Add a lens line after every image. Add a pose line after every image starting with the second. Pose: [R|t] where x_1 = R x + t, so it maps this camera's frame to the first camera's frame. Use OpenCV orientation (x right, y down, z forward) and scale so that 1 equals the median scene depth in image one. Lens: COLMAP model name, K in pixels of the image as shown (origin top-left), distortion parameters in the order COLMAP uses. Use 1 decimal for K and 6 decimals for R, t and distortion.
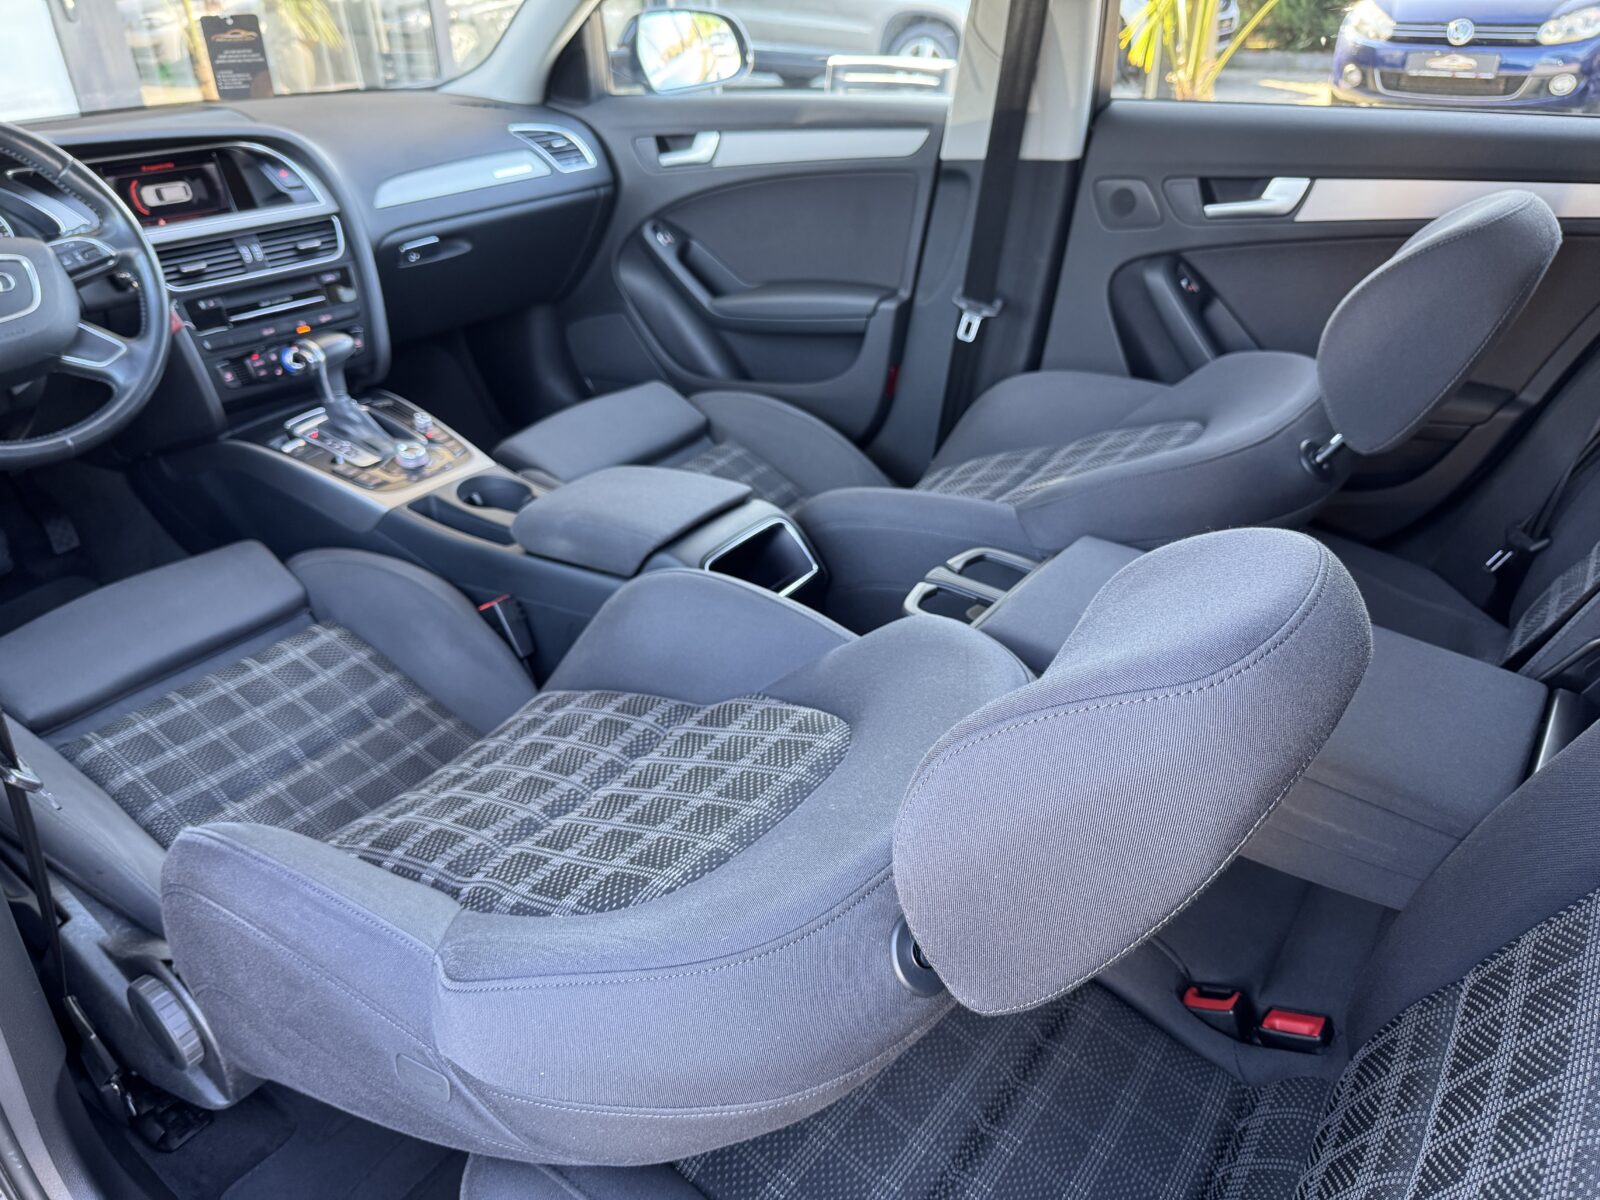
lens RADIAL K [[1166.1, 0, 799.2], [0, 1166.1, 608.8], [0, 0, 1]] dist [-0.006406, -0.007691]
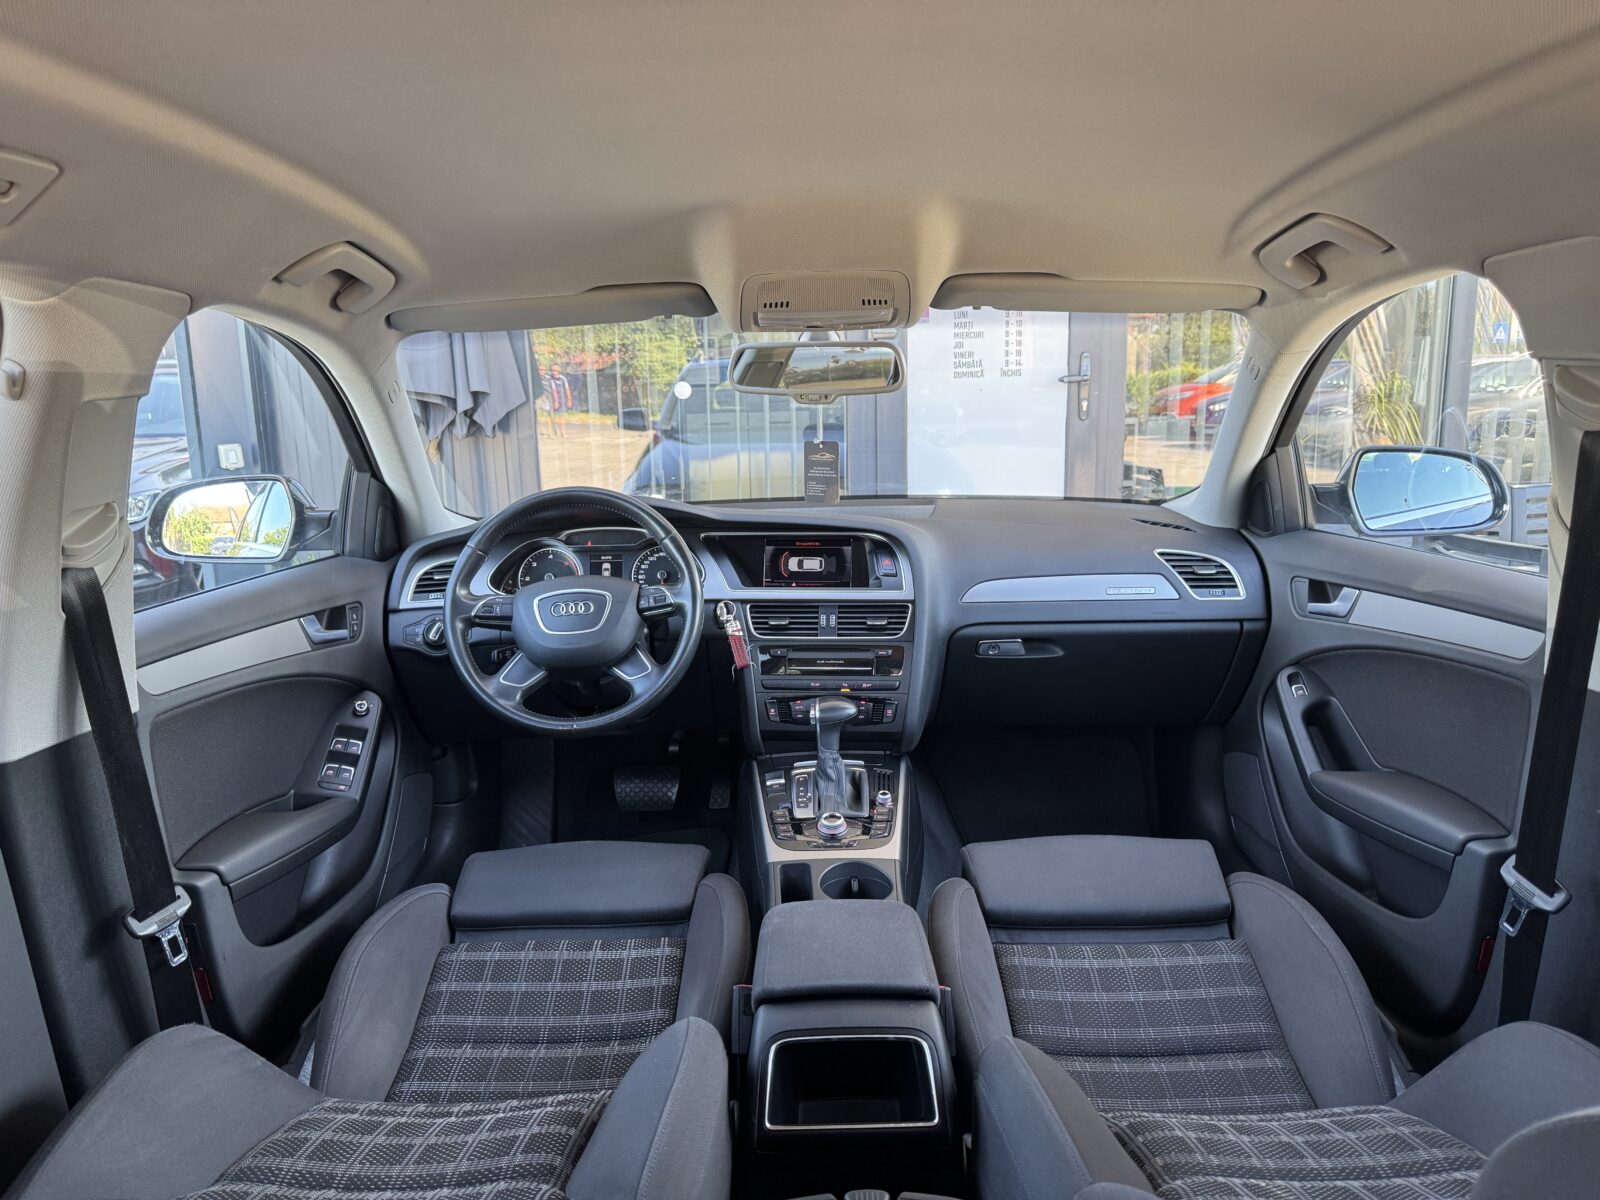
lens RADIAL K [[1119.9, 0, 820.3], [0, 1119.9, 599.1], [0, 0, 1]] dist [0.083220, -0.108661]
pose [[0.600050, 0.161616, -0.783467, 0.413806], [-0.391981, 0.913149, -0.111847, -0.193348], [0.697346, 0.374218, 0.611285, 0.286288]]
